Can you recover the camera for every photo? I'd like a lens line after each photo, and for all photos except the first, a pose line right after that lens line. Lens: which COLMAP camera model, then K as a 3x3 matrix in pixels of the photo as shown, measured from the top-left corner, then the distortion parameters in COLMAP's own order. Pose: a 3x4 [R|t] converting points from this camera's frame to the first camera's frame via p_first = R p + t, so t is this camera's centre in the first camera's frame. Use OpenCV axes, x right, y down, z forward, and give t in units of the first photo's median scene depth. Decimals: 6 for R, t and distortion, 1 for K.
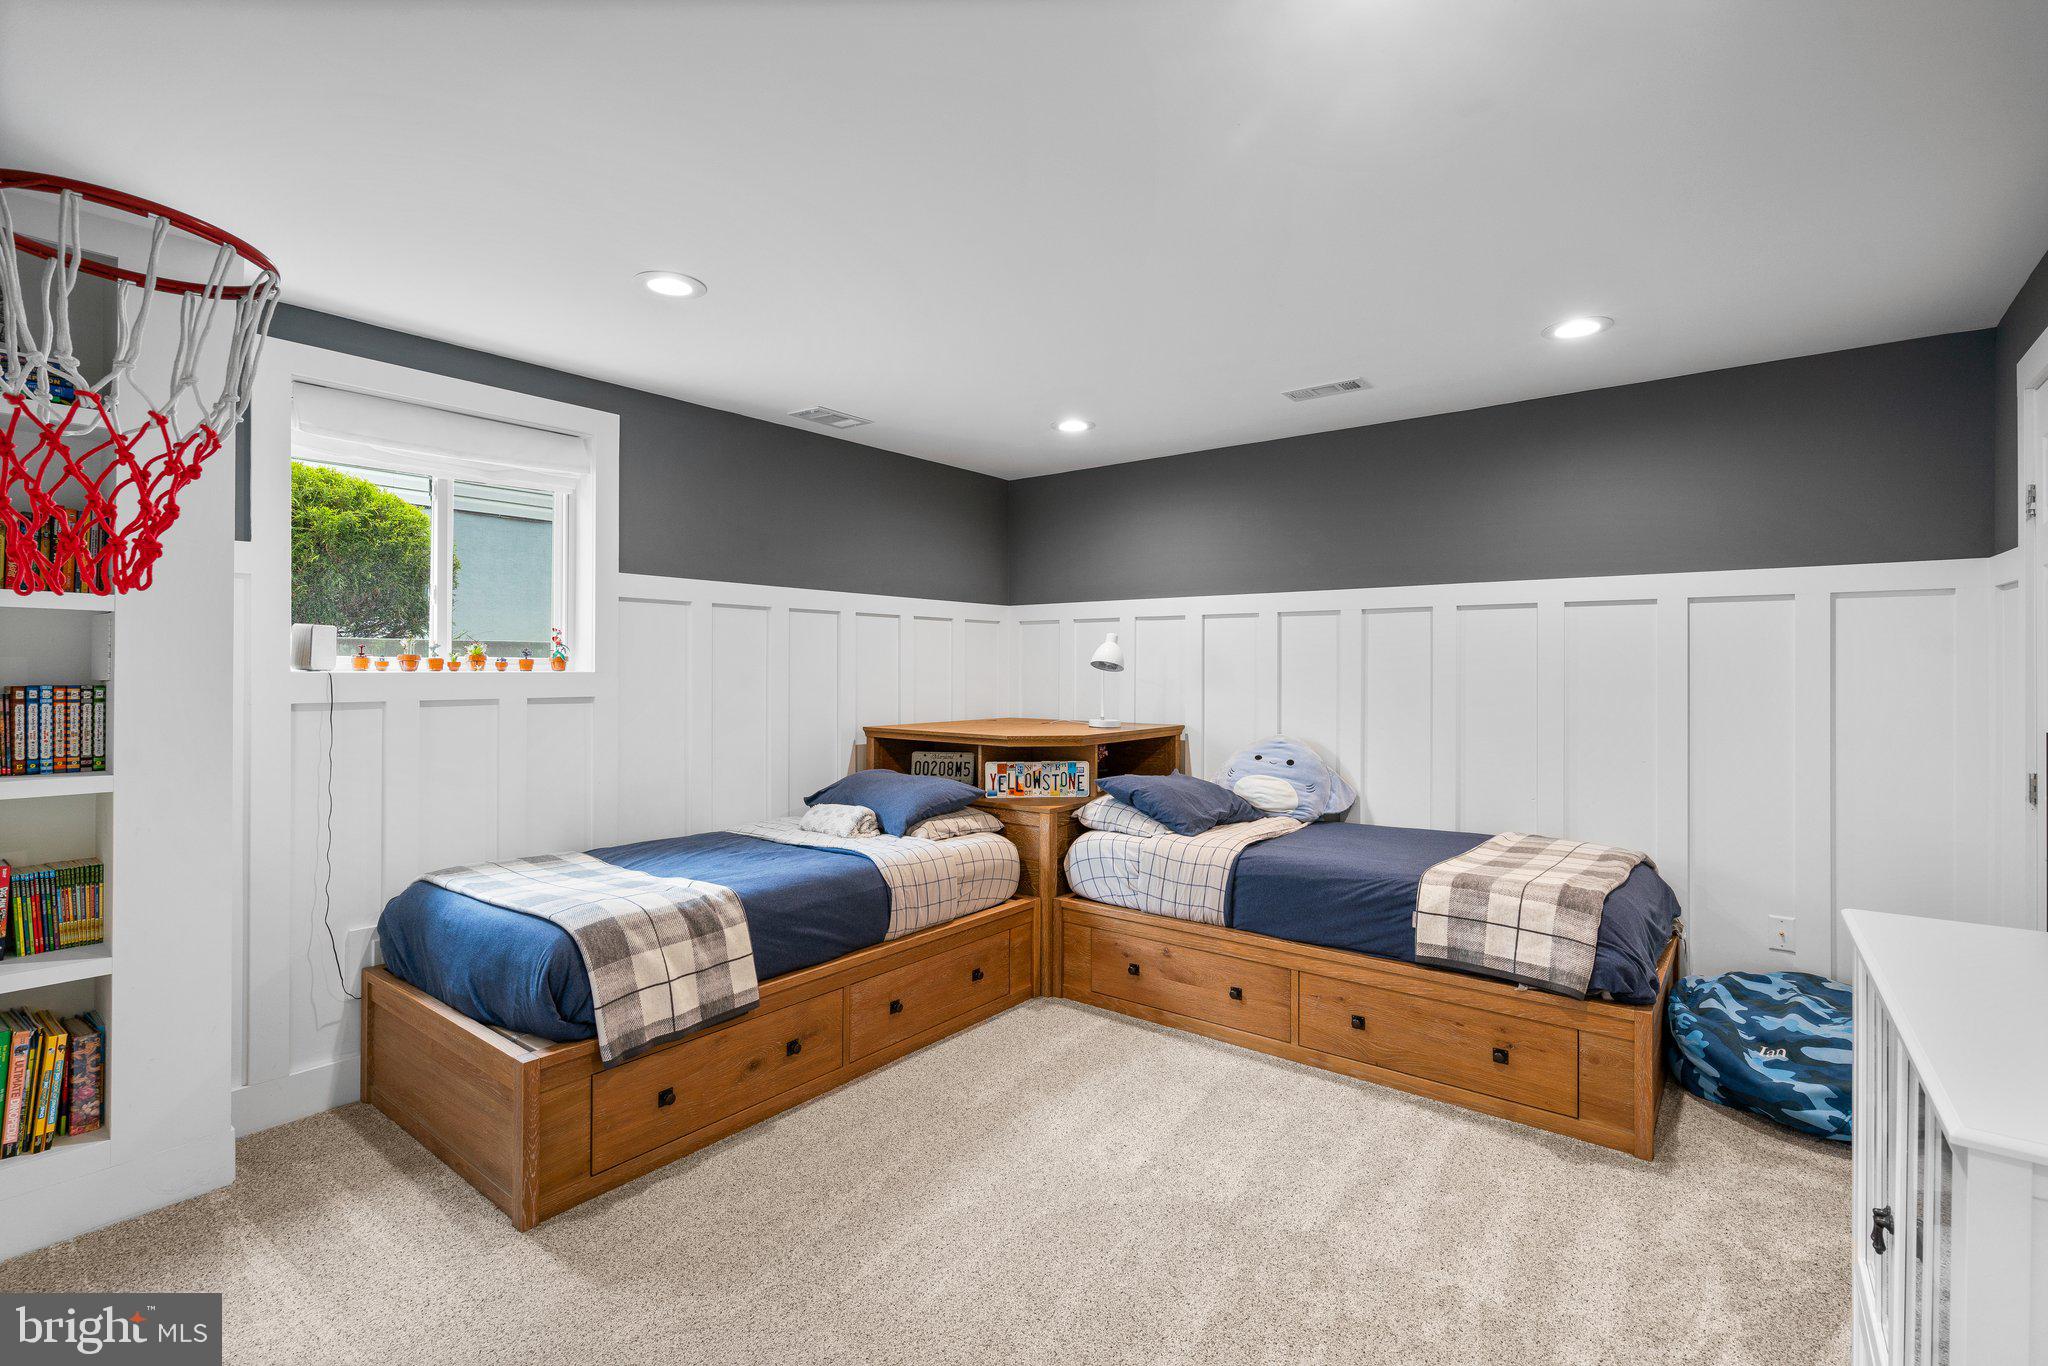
lens RADIAL K [[940.6, 0, 1027.1], [0, 940.6, 670.4], [0, 0, 1]] dist [-0.007841, 0.004998]
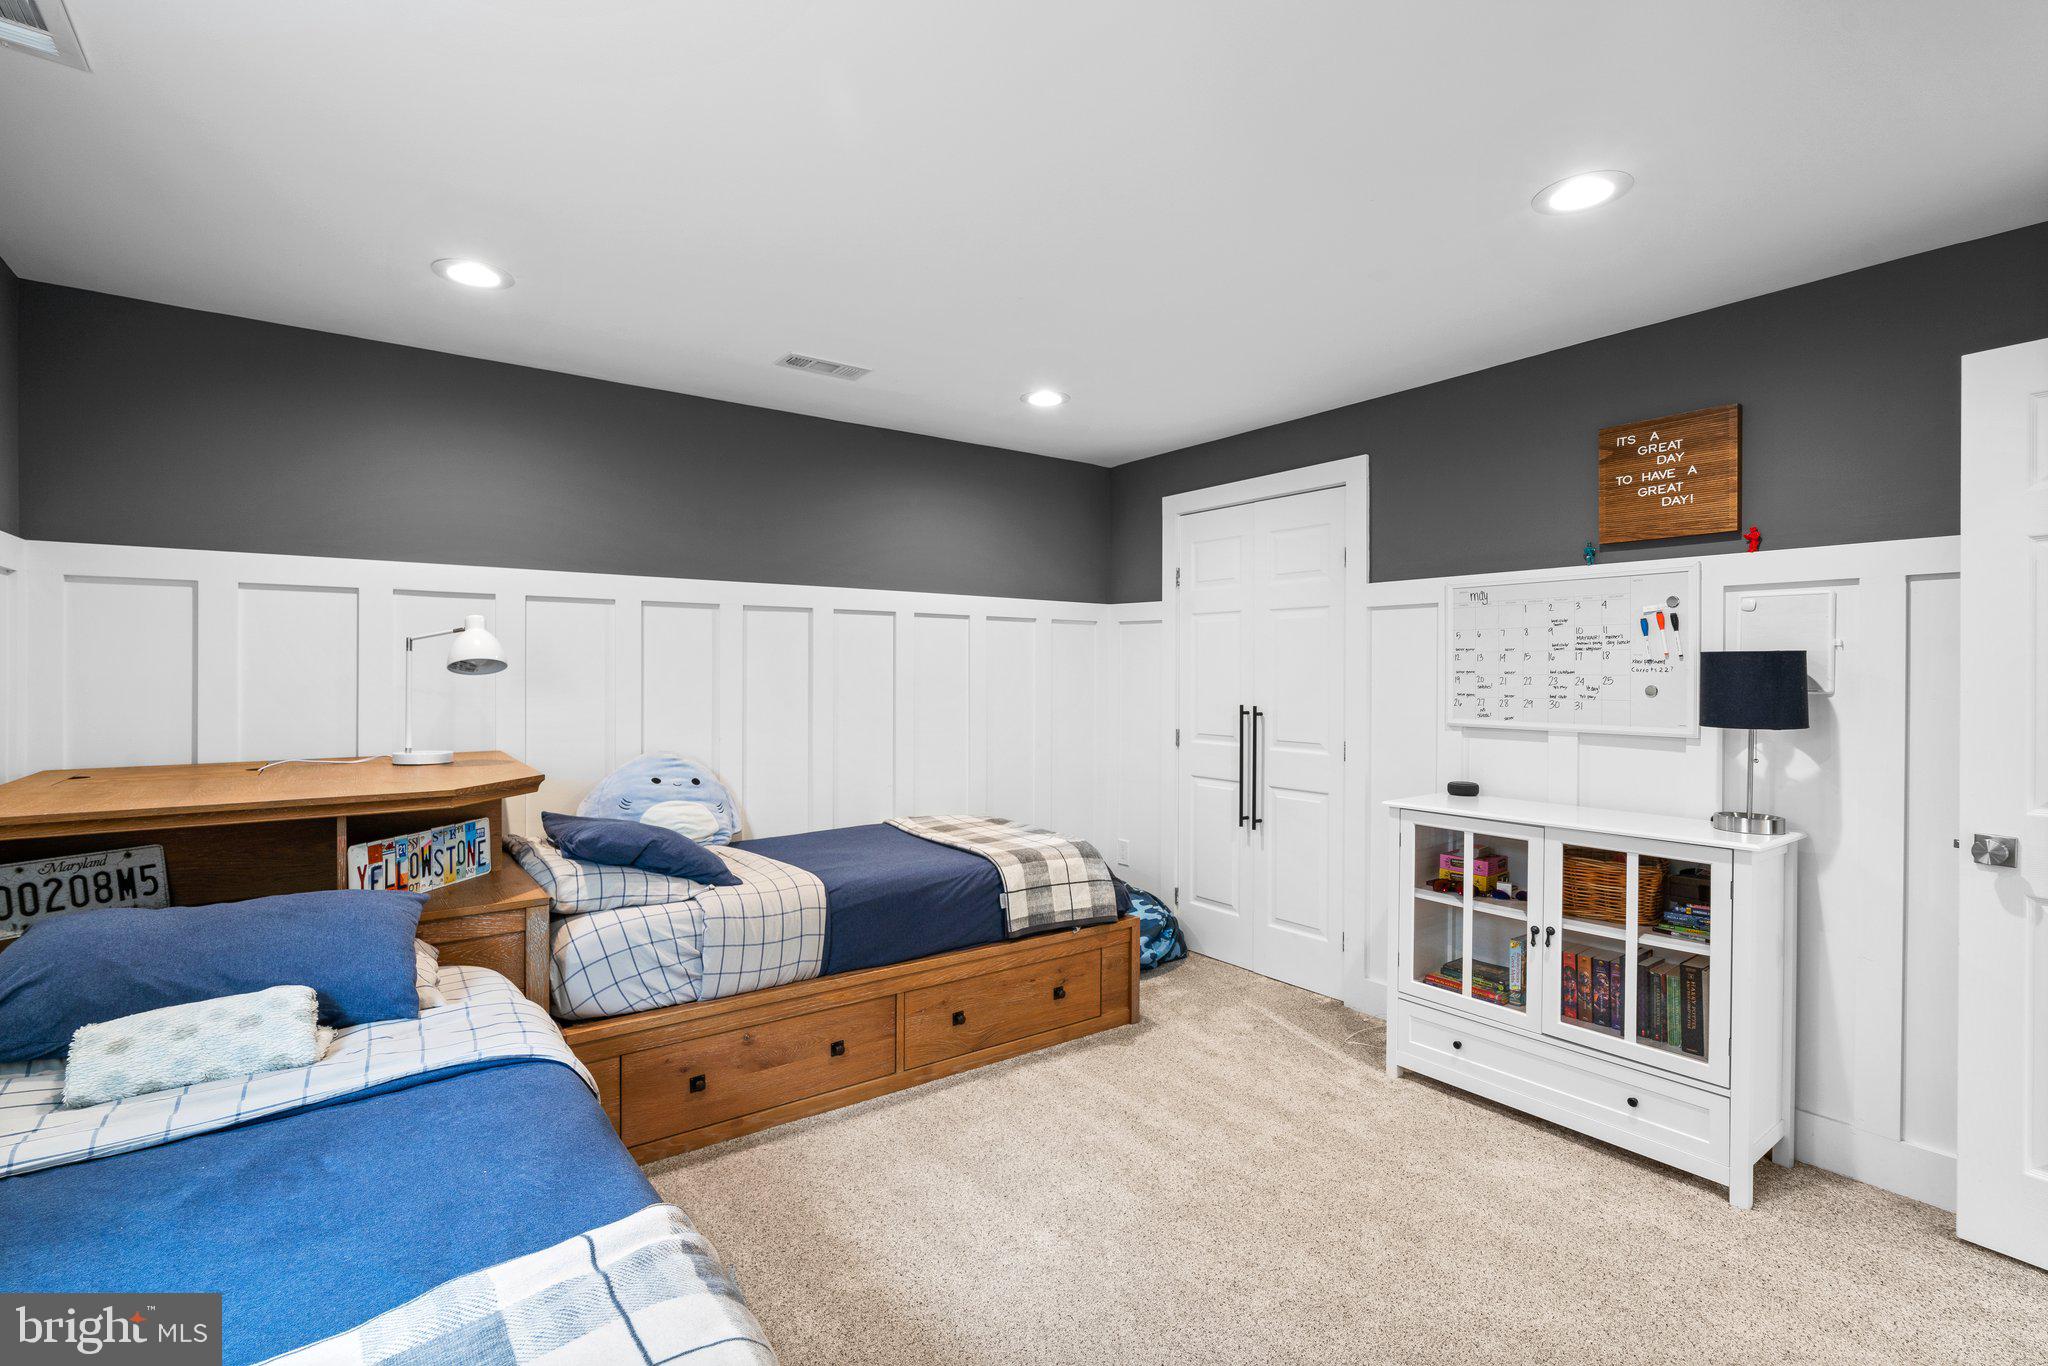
lens RADIAL K [[940.6, 0, 1025.7], [0, 940.6, 680.6], [0, 0, 1]] dist [-0.007841, 0.004998]
pose [[0.262773, -0.011130, 0.964793, -0.542350], [-0.000452, 0.999932, 0.011659, -0.002875], [-0.964858, -0.003499, 0.262750, 0.591650]]
